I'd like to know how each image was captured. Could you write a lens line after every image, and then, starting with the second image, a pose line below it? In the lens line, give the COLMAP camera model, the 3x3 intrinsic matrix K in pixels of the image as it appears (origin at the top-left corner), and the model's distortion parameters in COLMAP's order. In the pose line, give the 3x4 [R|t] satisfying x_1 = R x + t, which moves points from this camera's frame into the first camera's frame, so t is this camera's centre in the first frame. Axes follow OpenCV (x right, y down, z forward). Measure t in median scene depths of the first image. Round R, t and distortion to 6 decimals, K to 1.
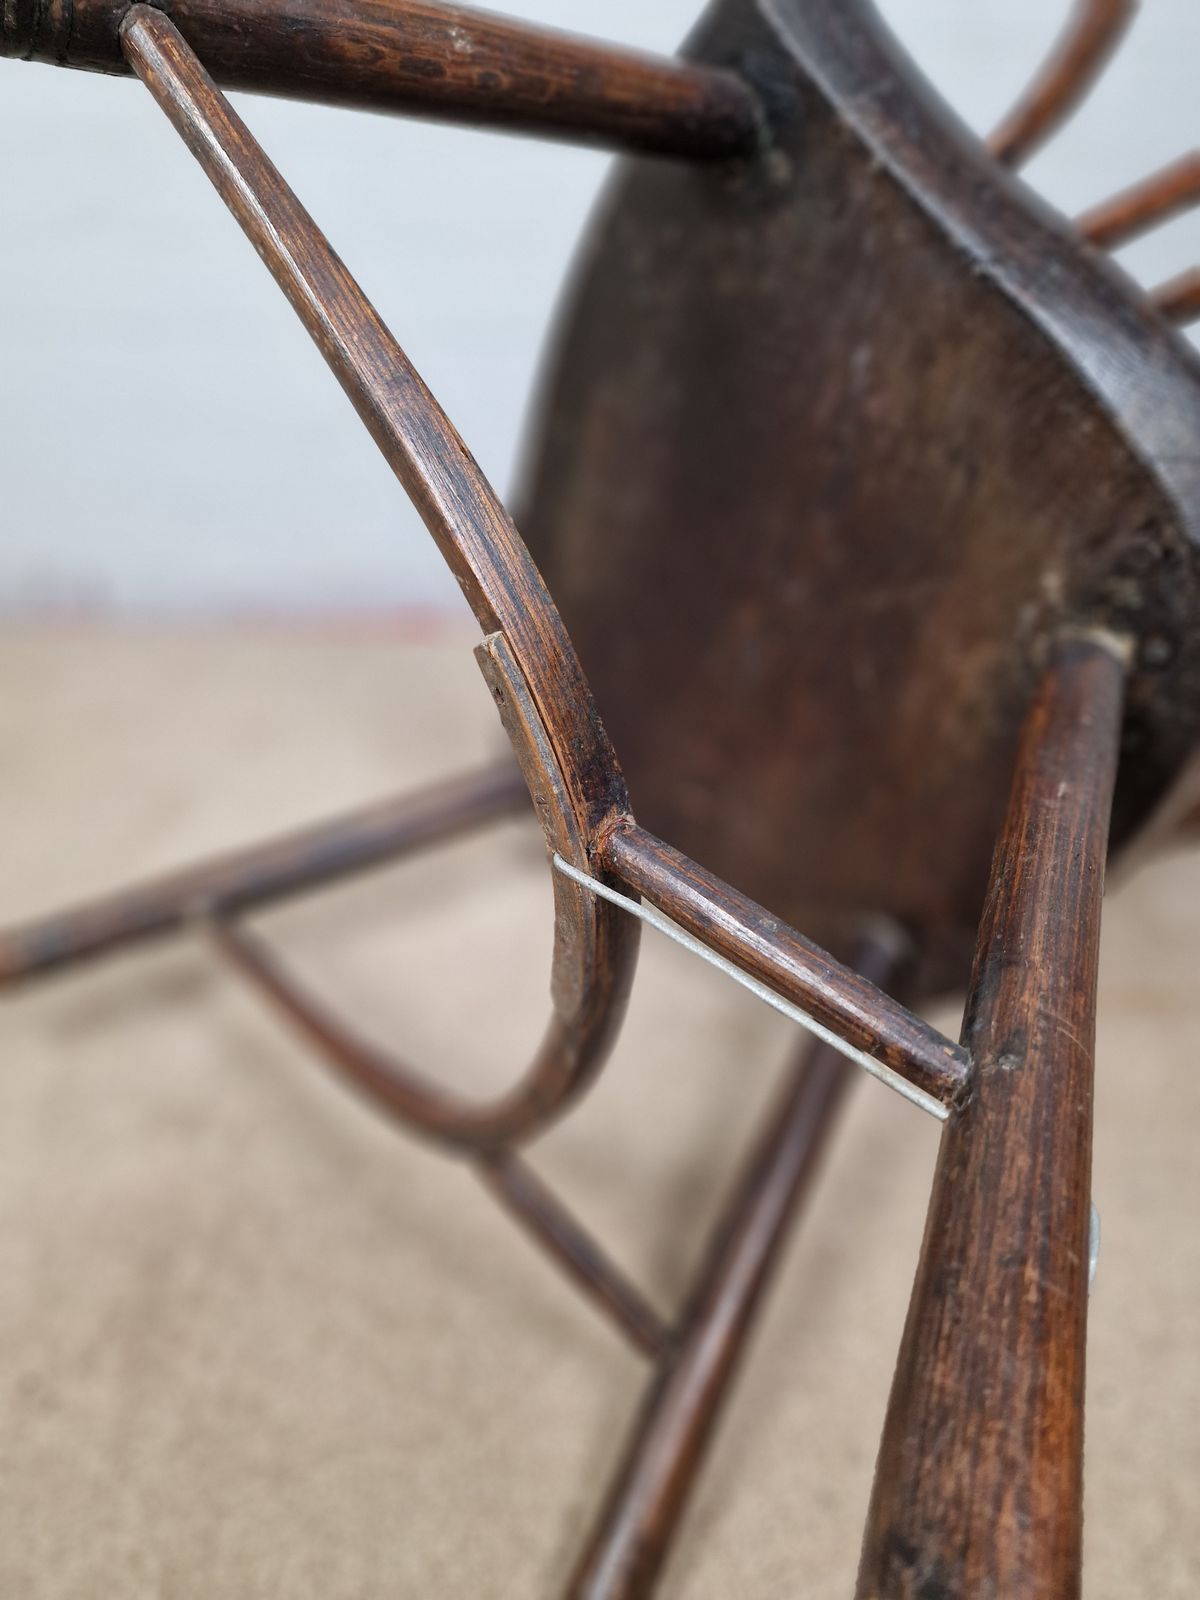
lens RADIAL K [[1124.7, 0, 598.0], [0, 1124.7, 813.8], [0, 0, 1]] dist [0.051801, -0.049091]
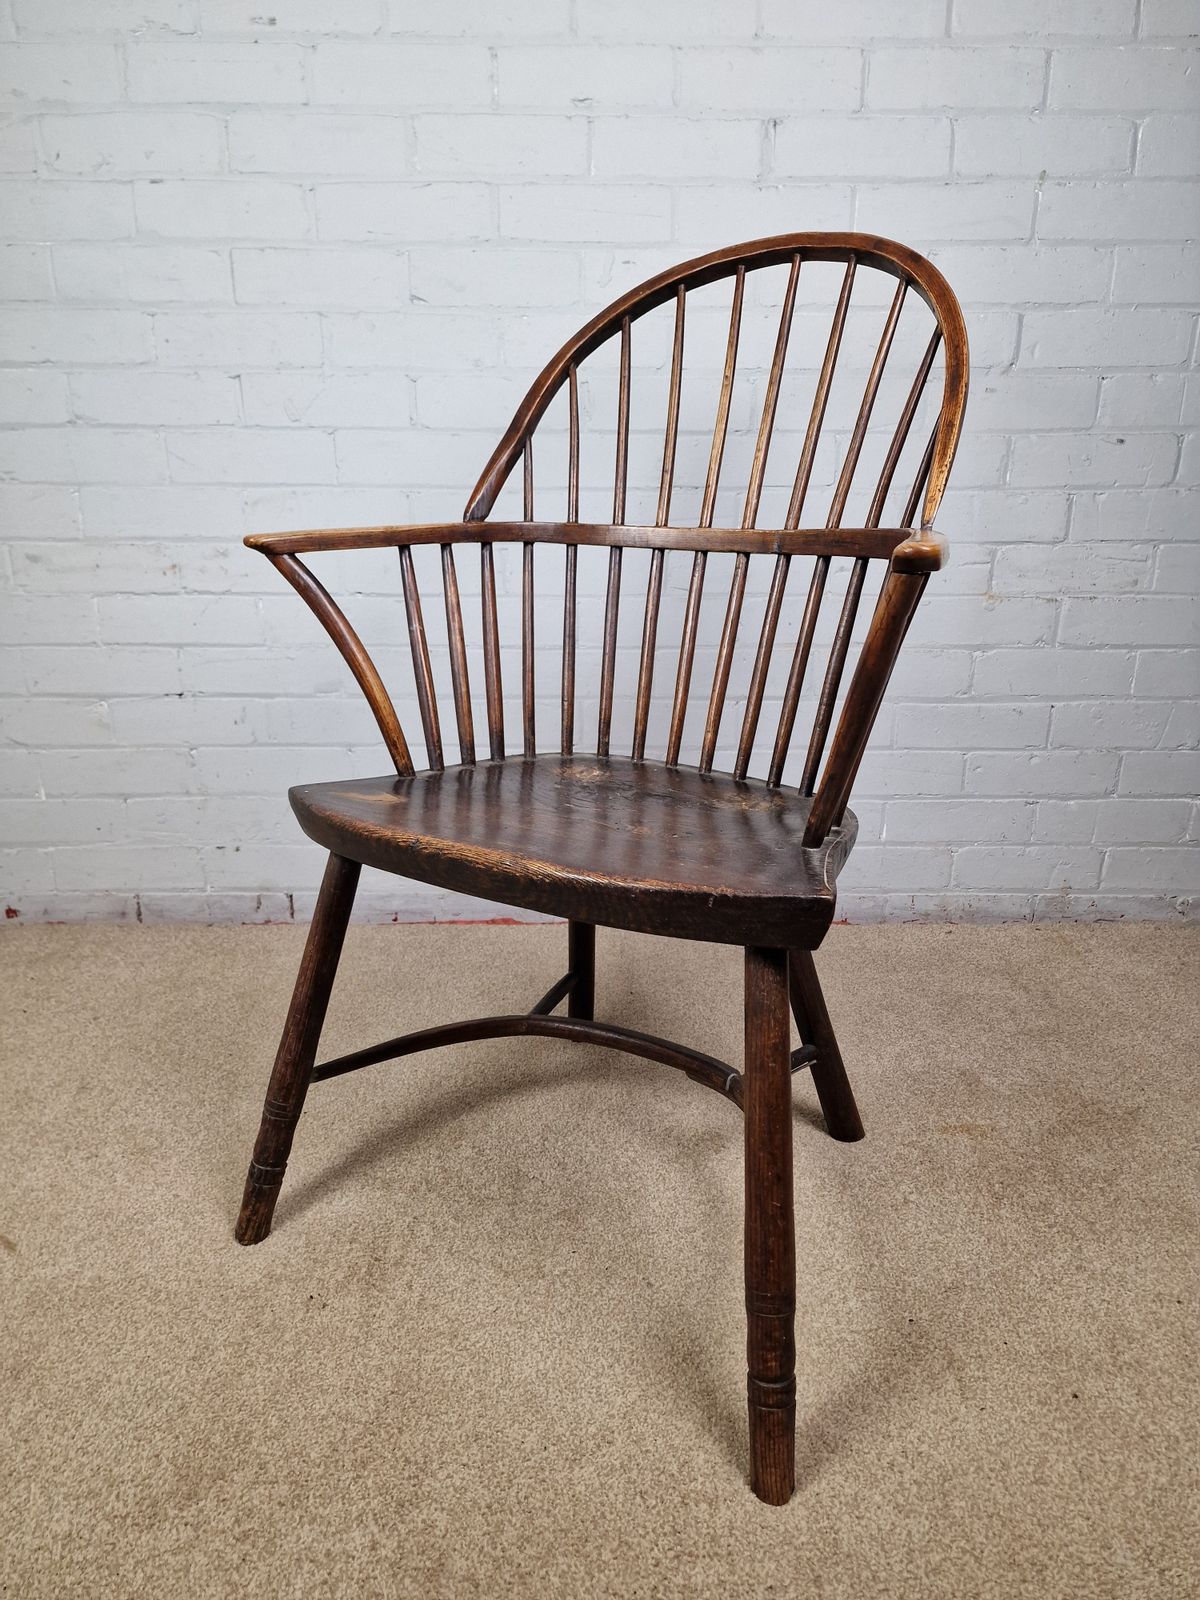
lens RADIAL K [[1098.6, 0, 595.1], [0, 1098.6, 793.8], [0, 0, 1]] dist [0.055703, -0.051622]
pose [[0.999694, -0.011216, -0.022052, -0.008444], [0.003284, 0.943606, -0.331055, 0.612237], [0.024522, 0.330881, 0.943354, -1.658450]]
